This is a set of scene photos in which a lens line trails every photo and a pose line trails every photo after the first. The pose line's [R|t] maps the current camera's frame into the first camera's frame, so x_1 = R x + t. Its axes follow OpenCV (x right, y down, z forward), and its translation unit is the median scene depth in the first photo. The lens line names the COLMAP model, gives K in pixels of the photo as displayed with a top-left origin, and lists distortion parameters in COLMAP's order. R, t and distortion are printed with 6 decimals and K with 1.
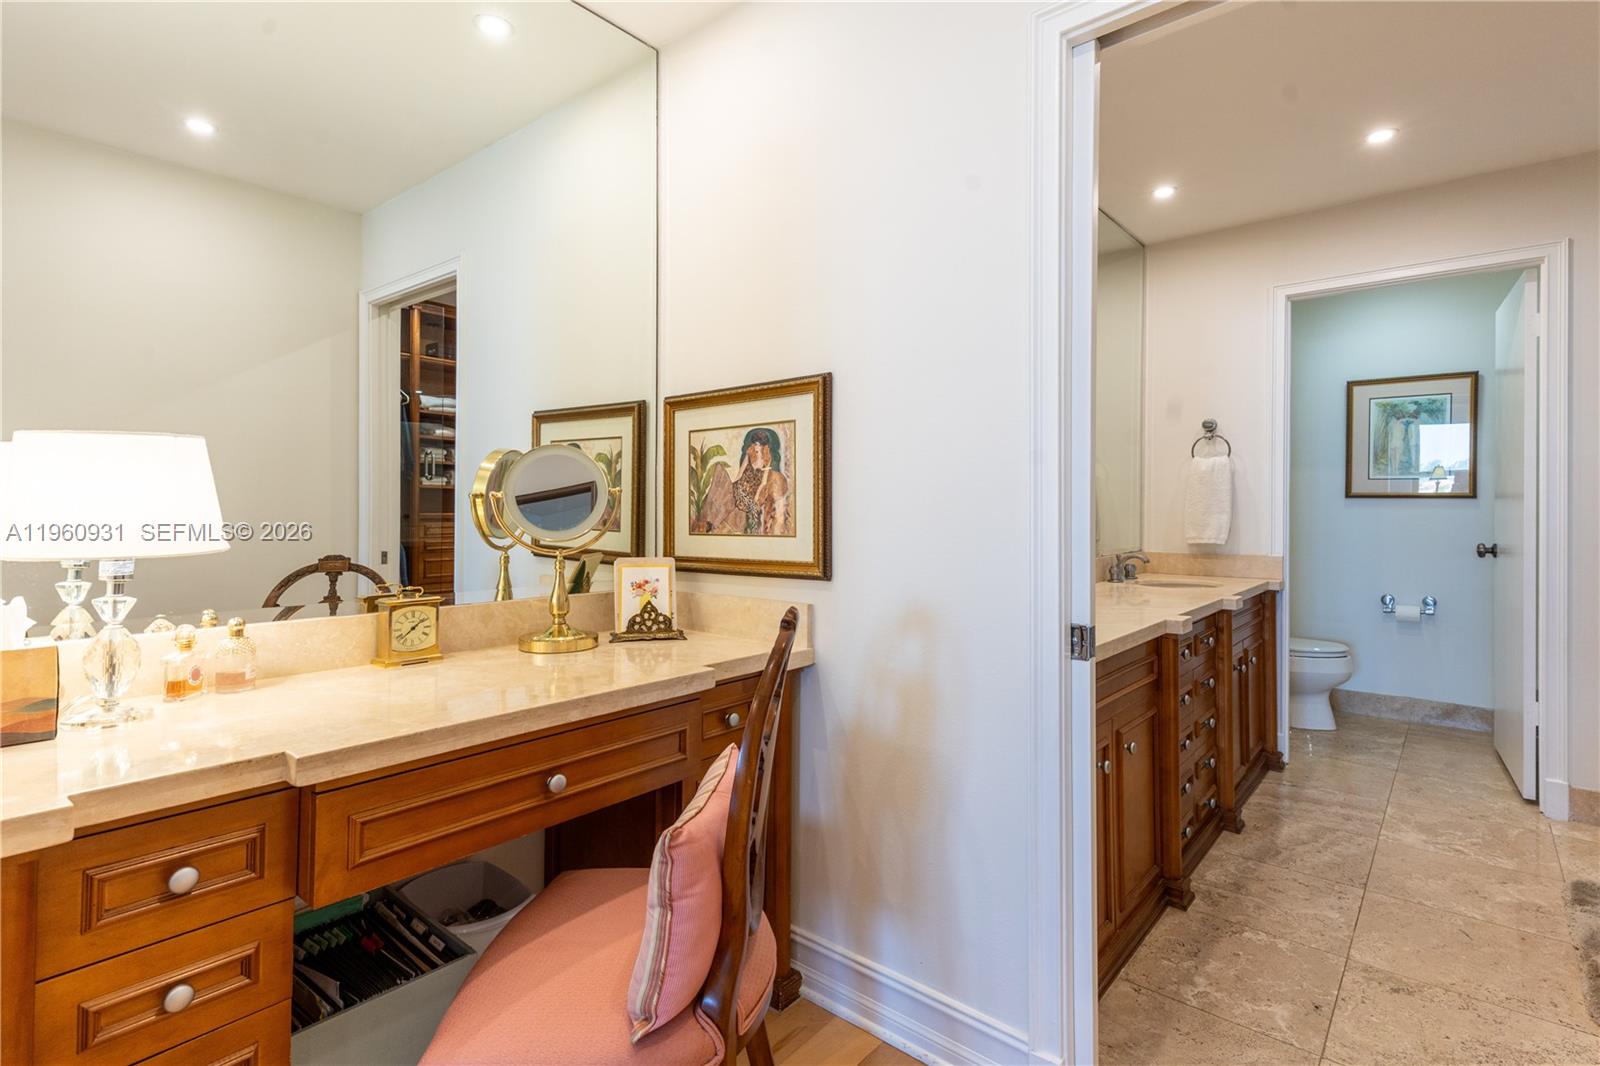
lens RADIAL K [[767.5, 0, 815.2], [0, 767.5, 520.7], [0, 0, 1]] dist [0.034937, -0.012963]
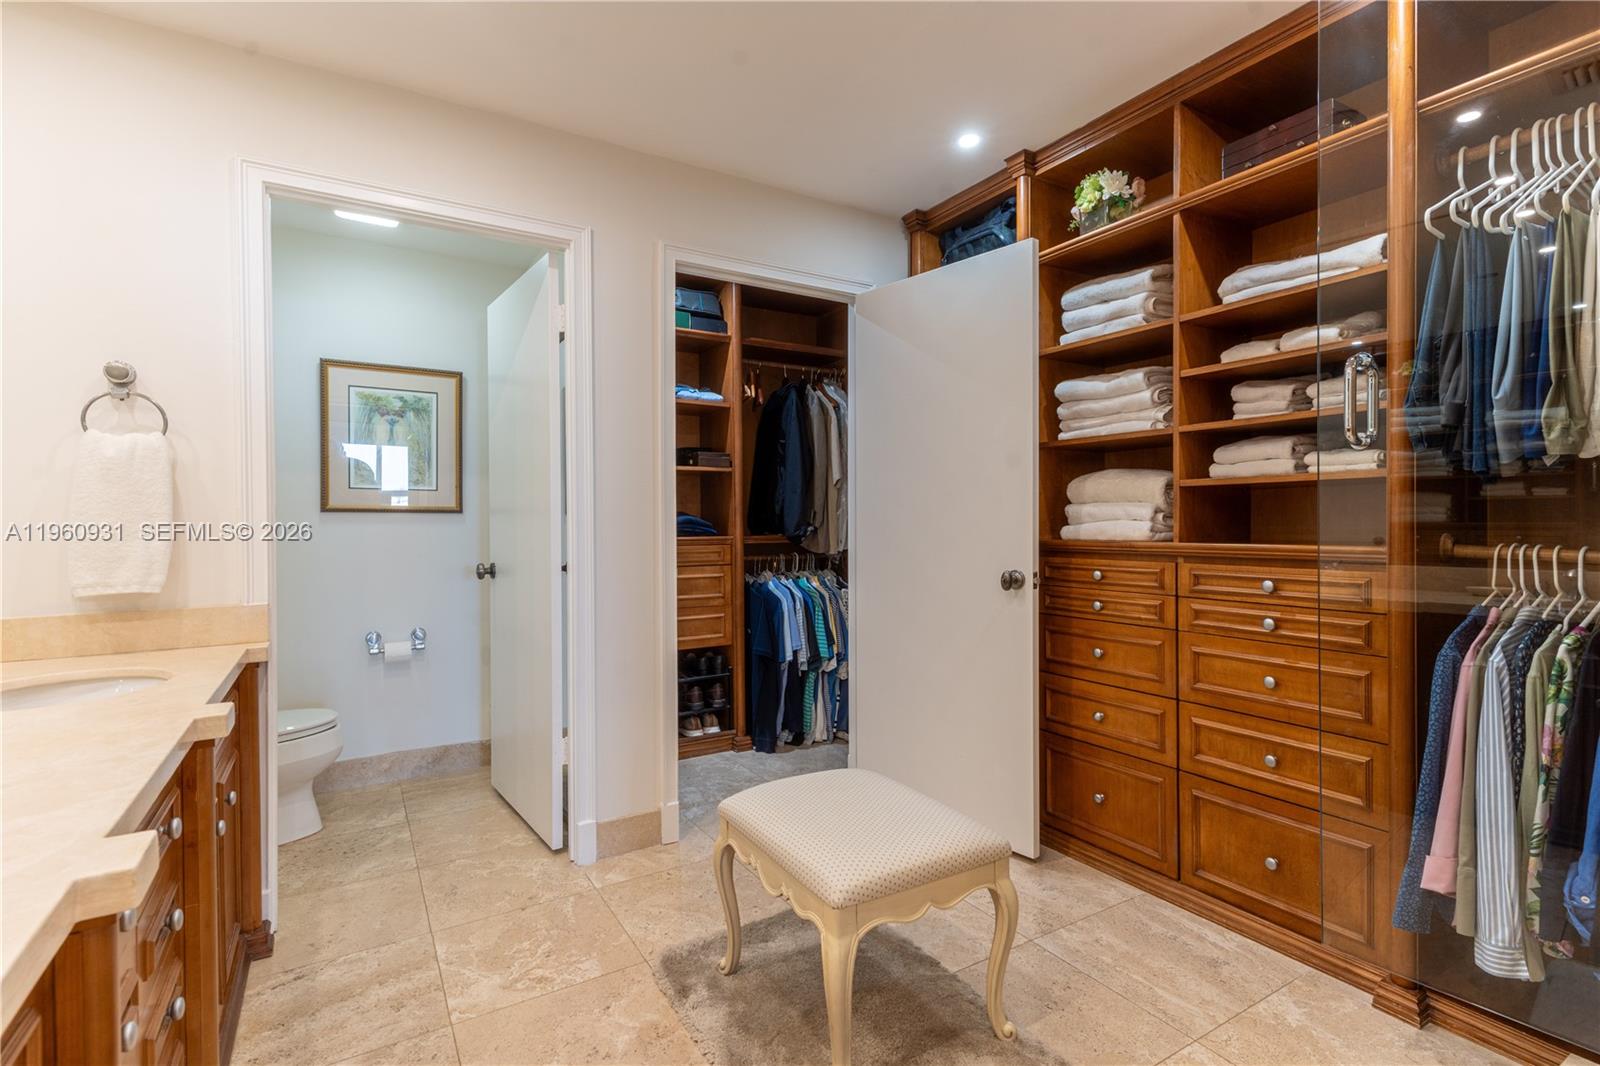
lens RADIAL K [[767.5, 0, 815.2], [0, 767.5, 520.7], [0, 0, 1]] dist [0.034937, -0.012963]
pose [[0.325480, -0.004401, 0.945539, 0.151081], [0.027186, 0.999619, -0.004705, -0.005361], [-0.945158, 0.027237, 0.325476, 0.368369]]
